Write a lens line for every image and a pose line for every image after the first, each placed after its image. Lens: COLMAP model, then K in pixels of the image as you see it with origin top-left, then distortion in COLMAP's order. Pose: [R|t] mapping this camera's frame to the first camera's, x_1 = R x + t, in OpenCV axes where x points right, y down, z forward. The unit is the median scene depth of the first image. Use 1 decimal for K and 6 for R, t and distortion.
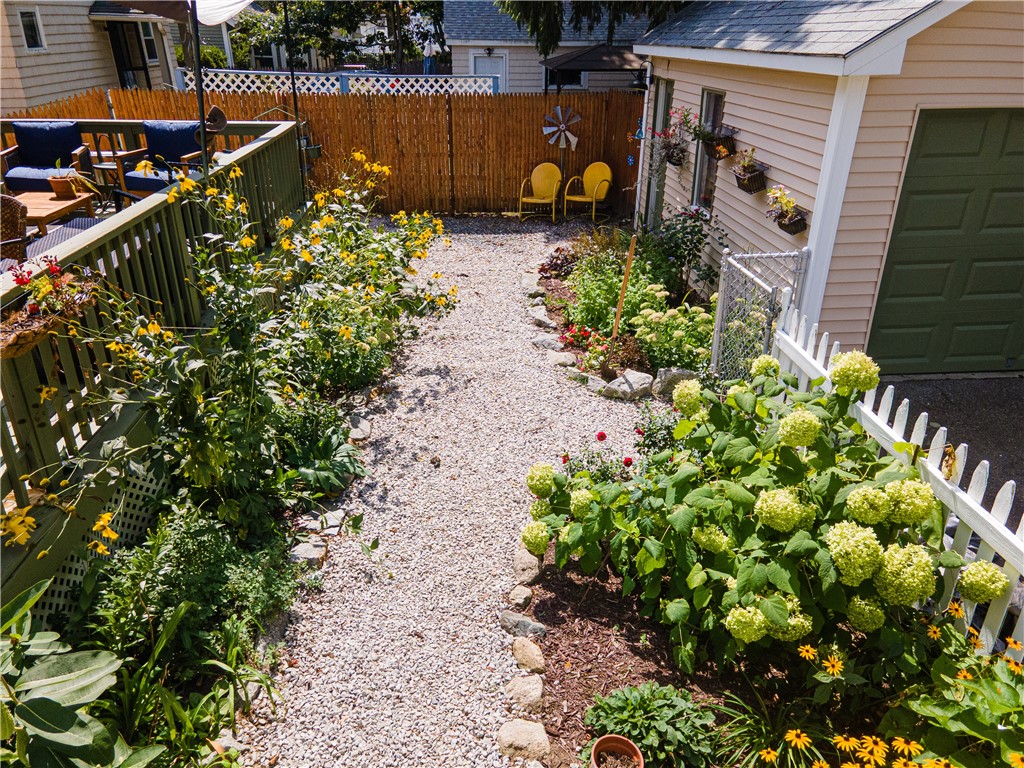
lens RADIAL K [[750.0, 0, 518.8], [0, 750.0, 379.3], [0, 0, 1]] dist [0.036565, 0.003964]
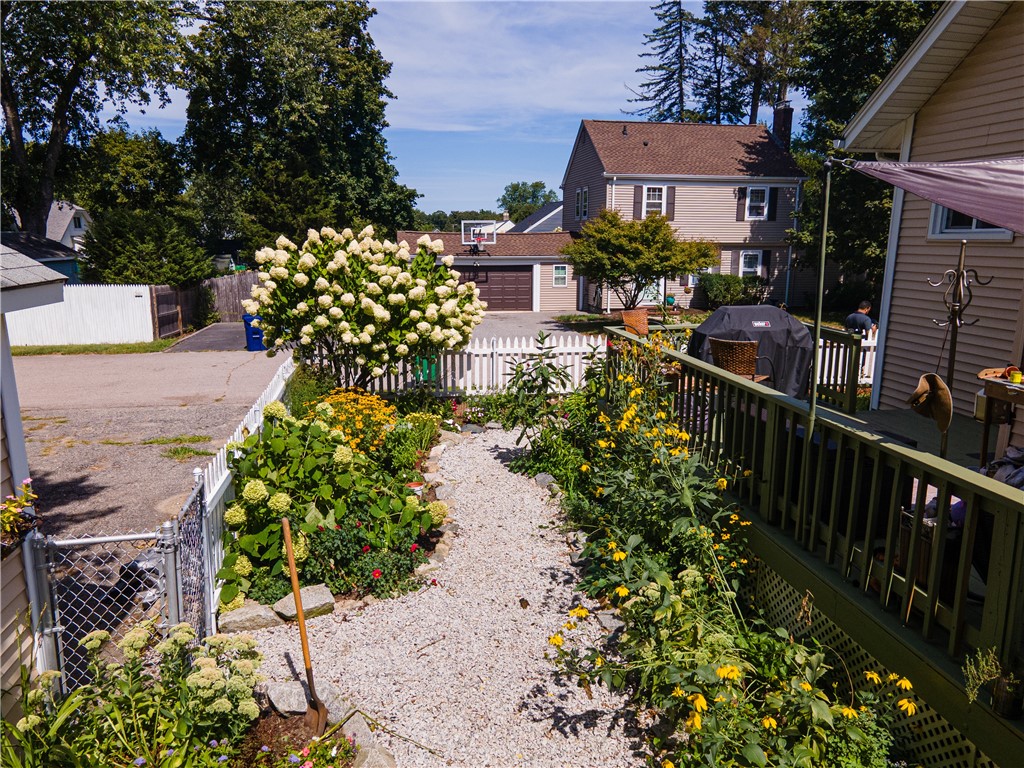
lens RADIAL K [[750.0, 0, 518.8], [0, 750.0, 379.3], [0, 0, 1]] dist [0.036565, 0.003964]
pose [[-0.995916, 0.003171, -0.090234, -0.001193], [-0.050096, 0.812037, 0.581452, -0.776117], [0.075117, 0.583597, -0.808561, 1.631175]]
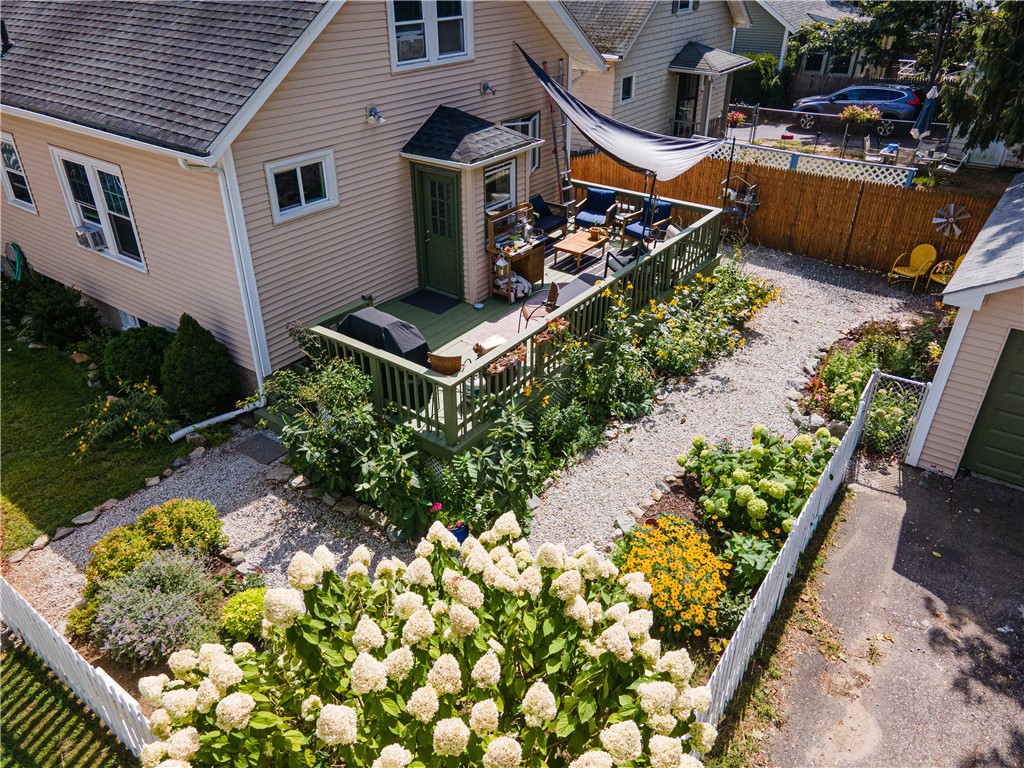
lens RADIAL K [[750.0, 0, 518.8], [0, 750.0, 379.3], [0, 0, 1]] dist [0.036565, 0.003964]
pose [[0.761583, 0.322689, -0.562017, 0.671748], [-0.268748, 0.946393, 0.179207, -0.252989], [0.589717, 0.014560, 0.807479, -0.984405]]
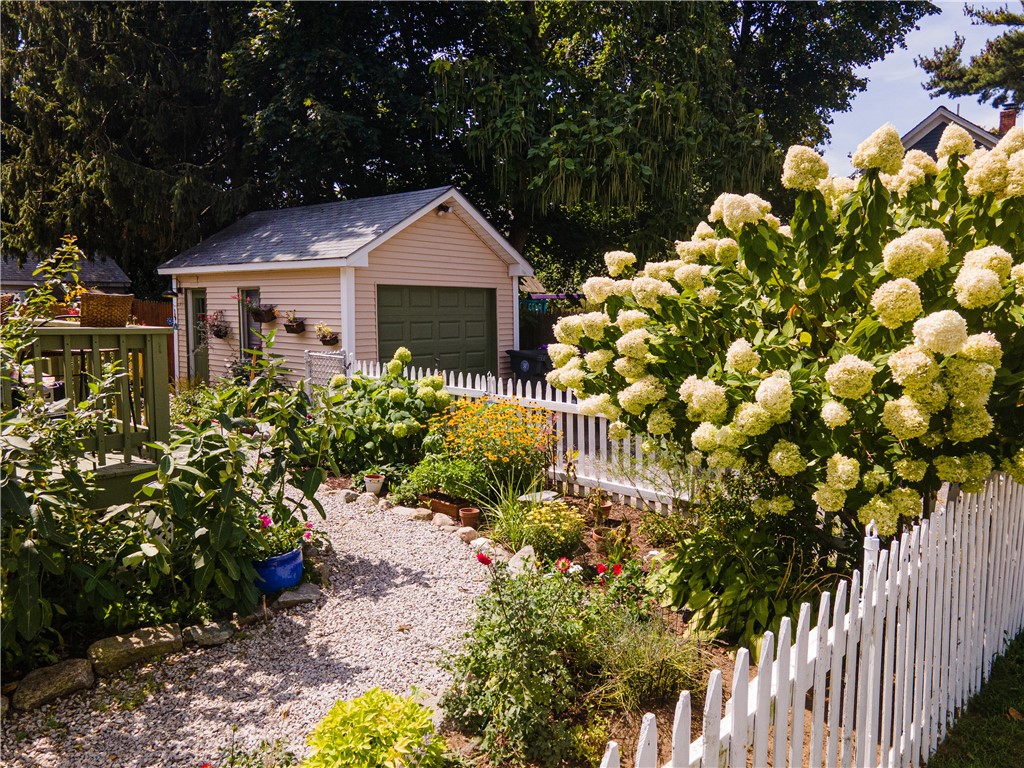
lens RADIAL K [[741.5, 0, 530.2], [0, 741.5, 384.4], [0, 0, 1]] dist [0.041405, -0.106037]
pose [[0.713794, -0.082193, 0.695516, -0.658425], [0.290668, 0.938288, -0.187424, 0.438566], [-0.637190, 0.335946, 0.693635, -0.656882]]
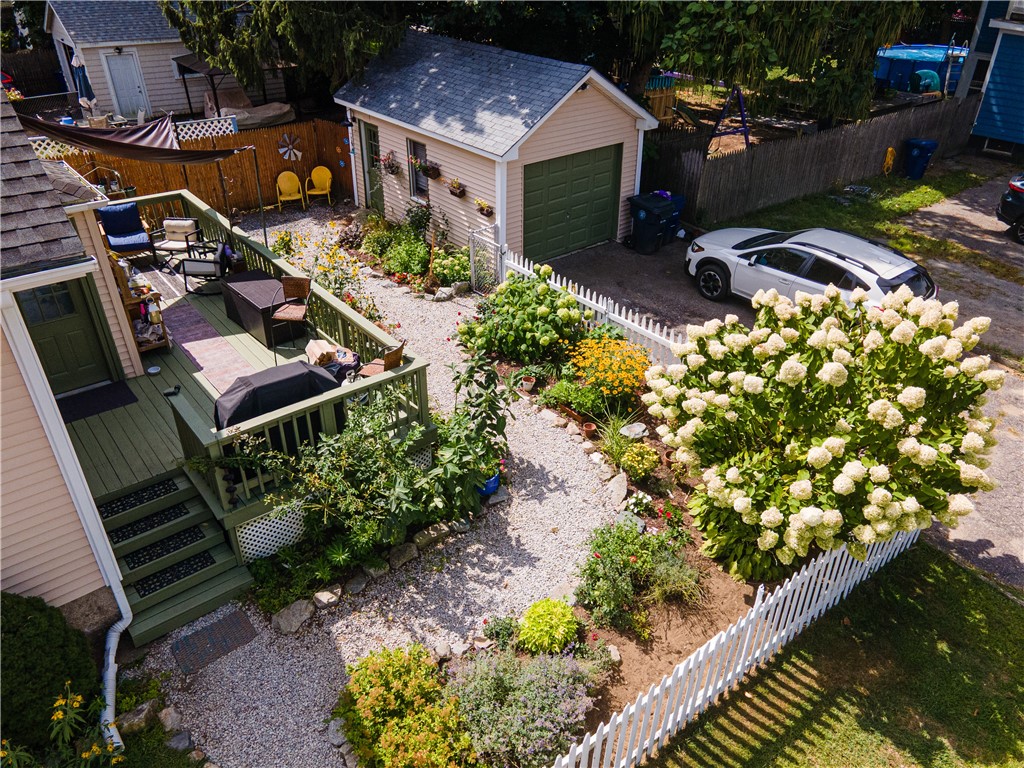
lens RADIAL K [[750.0, 0, 518.8], [0, 750.0, 379.3], [0, 0, 1]] dist [0.036565, 0.003964]
pose [[0.822327, -0.297666, 0.484947, -0.972326], [0.233940, 0.953757, 0.188734, -0.139831], [-0.518701, -0.041753, 0.853936, -1.253082]]
